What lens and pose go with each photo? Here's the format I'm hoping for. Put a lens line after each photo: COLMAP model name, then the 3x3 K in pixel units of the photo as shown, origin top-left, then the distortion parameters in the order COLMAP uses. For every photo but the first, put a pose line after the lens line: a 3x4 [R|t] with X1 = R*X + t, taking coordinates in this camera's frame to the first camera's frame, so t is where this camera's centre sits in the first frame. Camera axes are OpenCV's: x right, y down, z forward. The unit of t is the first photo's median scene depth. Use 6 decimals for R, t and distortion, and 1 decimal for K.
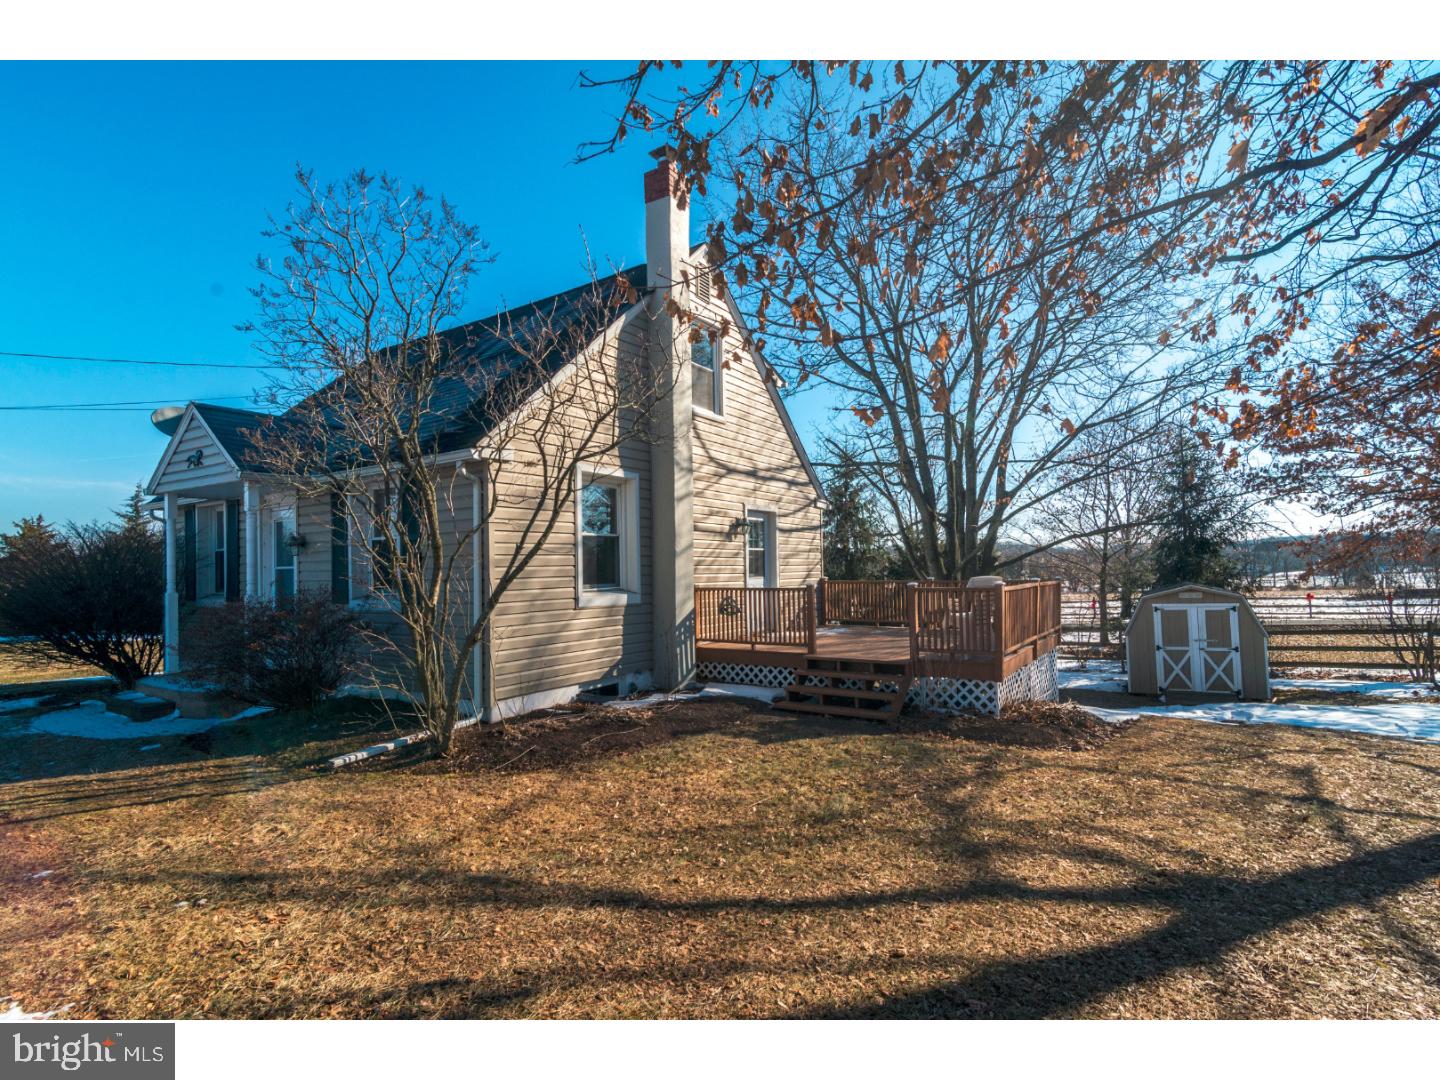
lens RADIAL K [[711.3, 0, 718.5], [0, 711.3, 548.5], [0, 0, 1]] dist [-0.002257, 0.000138]
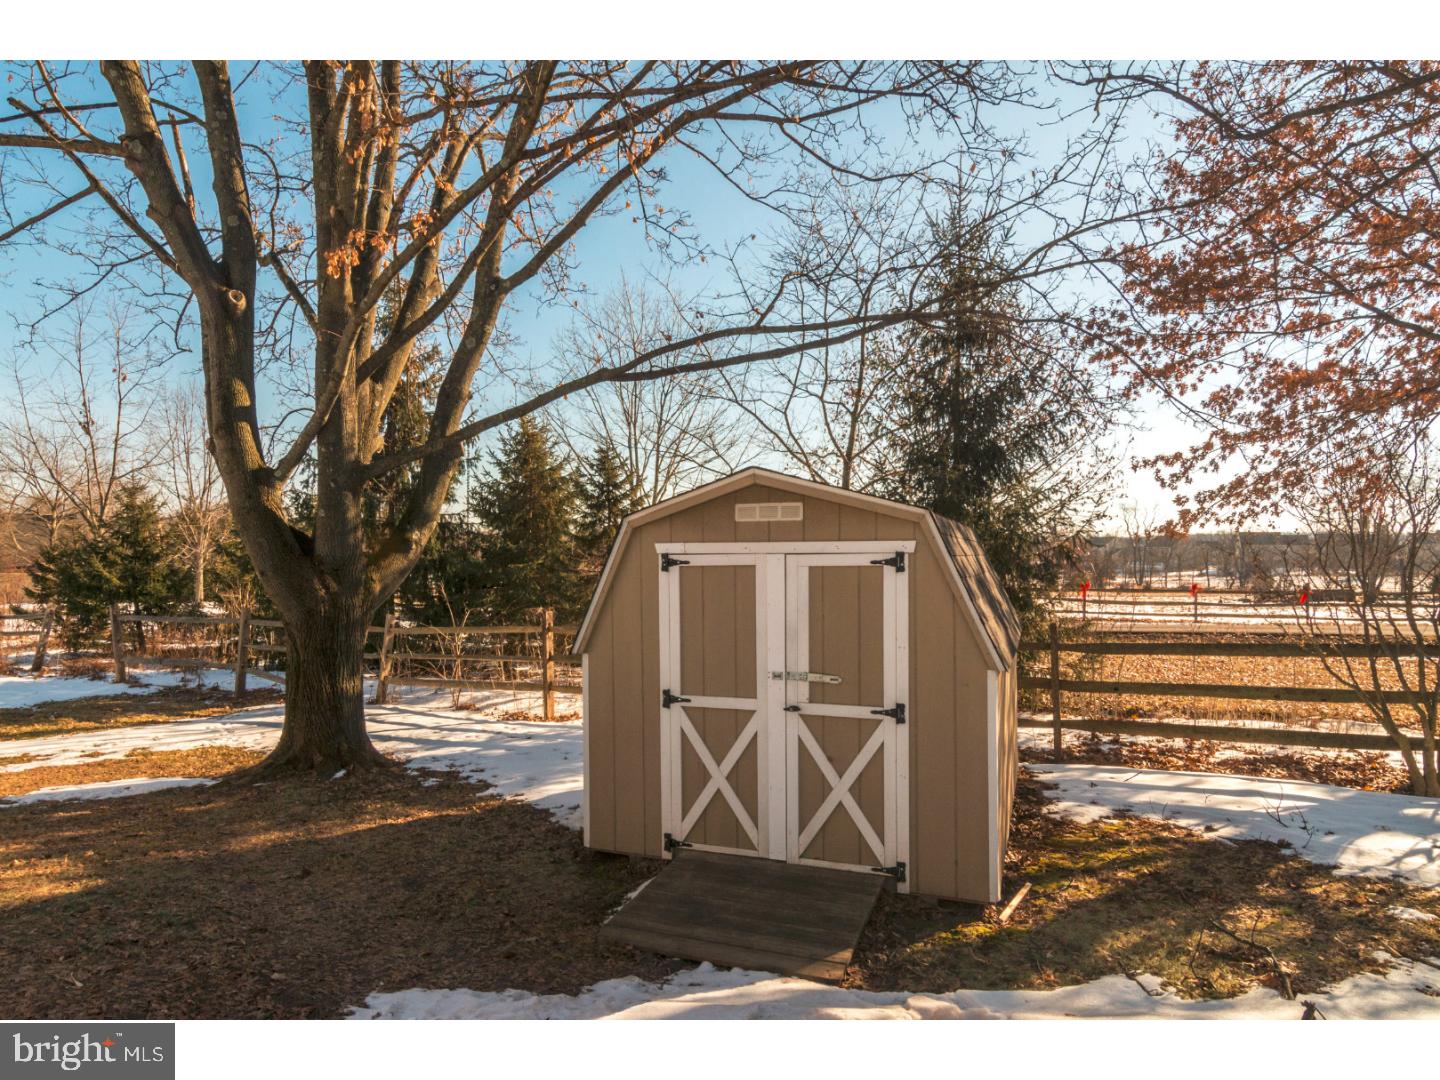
lens RADIAL K [[786.8, 0, 717.7], [0, 786.8, 575.6], [0, 0, 1]] dist [0.001523, 0.000259]
pose [[0.990054, 0.028474, 0.137775, 0.547375], [-0.034934, 0.998389, 0.044706, 0.070070], [-0.136280, -0.049074, 0.989454, 0.635062]]
